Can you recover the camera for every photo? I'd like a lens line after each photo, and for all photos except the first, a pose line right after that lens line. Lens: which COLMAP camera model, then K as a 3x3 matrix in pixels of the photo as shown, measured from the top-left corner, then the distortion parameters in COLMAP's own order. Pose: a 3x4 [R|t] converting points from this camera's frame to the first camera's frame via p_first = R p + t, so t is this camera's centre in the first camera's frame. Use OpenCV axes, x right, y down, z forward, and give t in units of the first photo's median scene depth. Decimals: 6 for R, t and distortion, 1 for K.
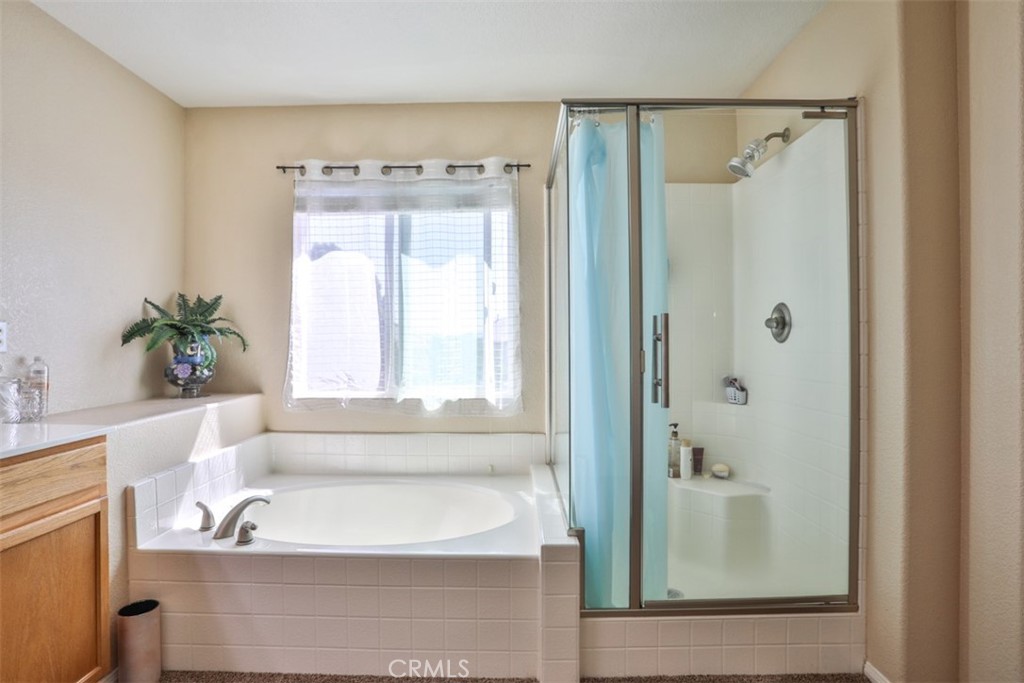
lens RADIAL K [[526.7, 0, 508.3], [0, 526.7, 339.8], [0, 0, 1]] dist [-0.084833, 0.035715]
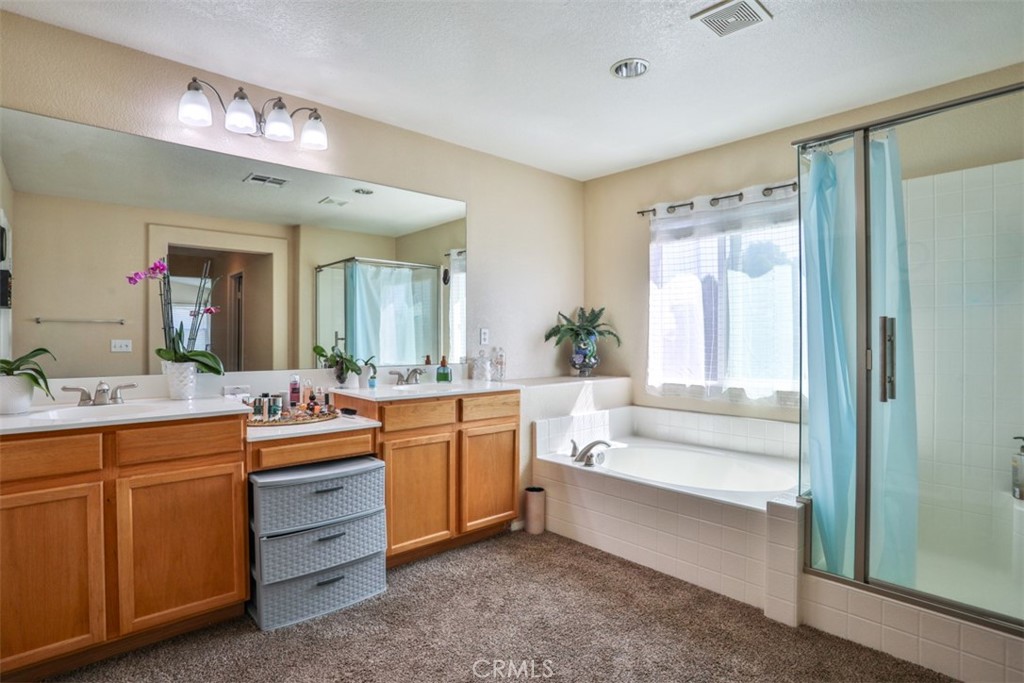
lens RADIAL K [[526.7, 0, 508.3], [0, 526.7, 339.8], [0, 0, 1]] dist [-0.084833, 0.035715]
pose [[0.673695, 0.005298, -0.738990, 0.386691], [-0.003042, 0.999986, 0.004396, -0.002151], [0.739003, -0.000714, 0.673702, -0.214401]]
